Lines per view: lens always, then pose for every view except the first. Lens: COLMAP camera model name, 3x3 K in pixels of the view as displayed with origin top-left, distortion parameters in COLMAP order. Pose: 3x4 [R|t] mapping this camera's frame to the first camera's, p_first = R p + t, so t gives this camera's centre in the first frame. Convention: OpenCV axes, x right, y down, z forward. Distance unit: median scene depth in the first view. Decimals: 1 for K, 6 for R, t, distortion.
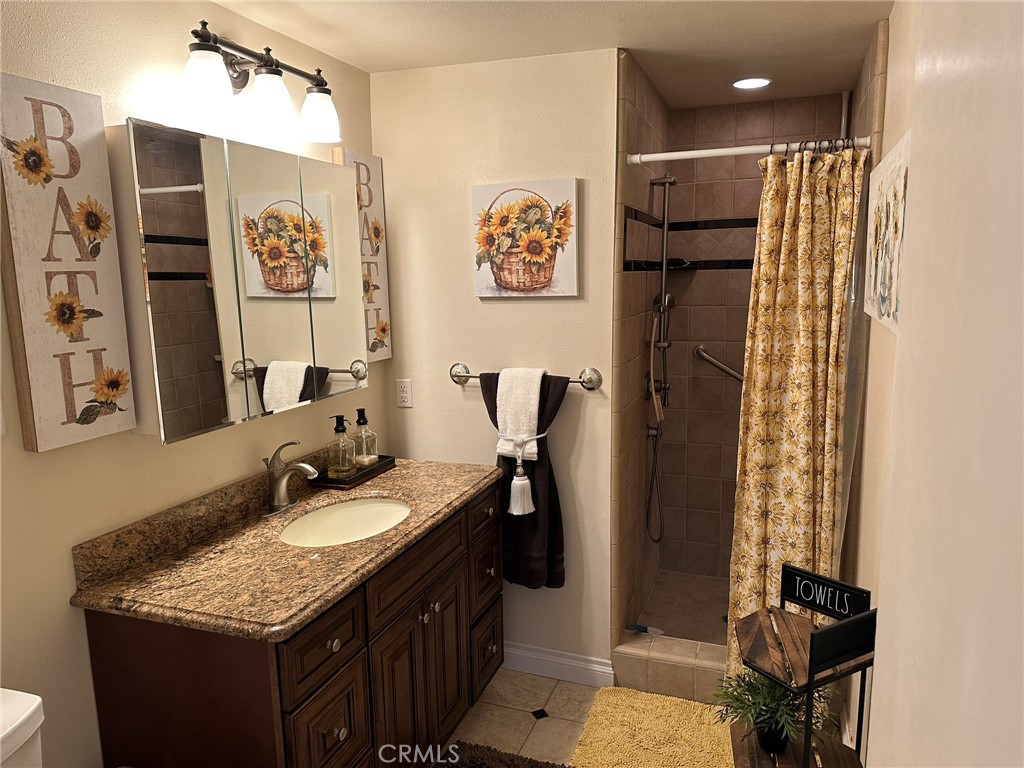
lens RADIAL K [[723.7, 0, 511.8], [0, 723.7, 389.7], [0, 0, 1]] dist [0.100935, -0.146882]
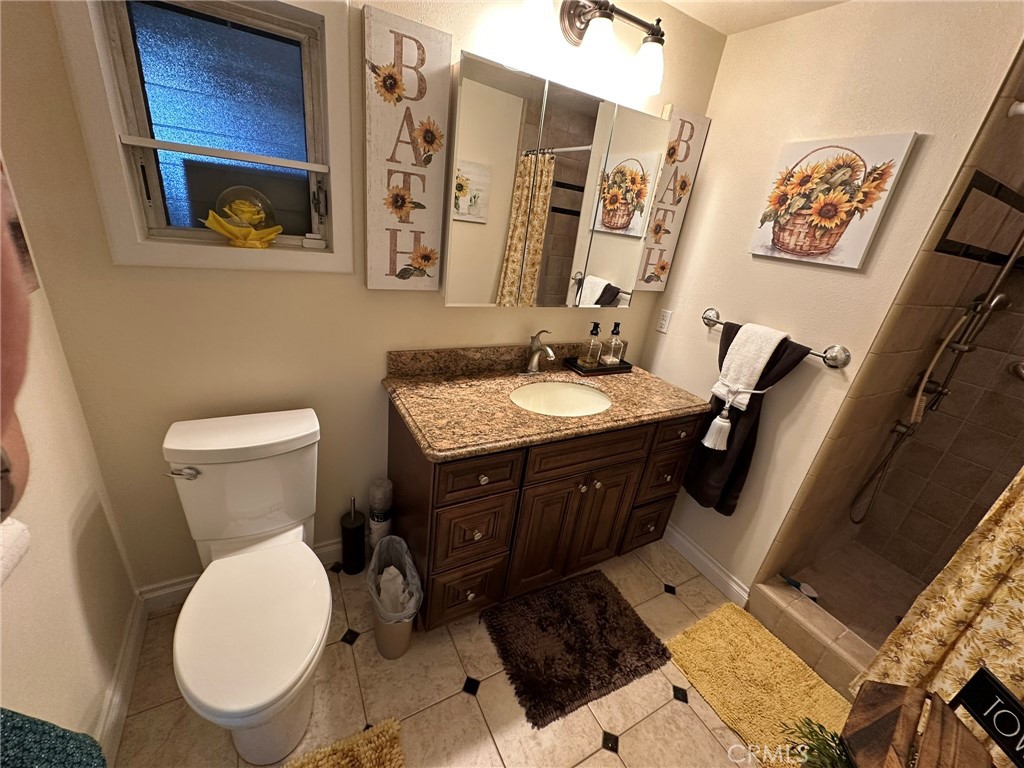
lens RADIAL K [[405.0, 0, 505.5], [0, 405.0, 383.3], [0, 0, 1]] dist [-0.007188, -0.000431]
pose [[0.744433, 0.357422, -0.563976, 0.100456], [-0.241939, 0.931653, 0.271086, -0.022276], [0.622323, -0.065358, 0.780028, 0.303246]]
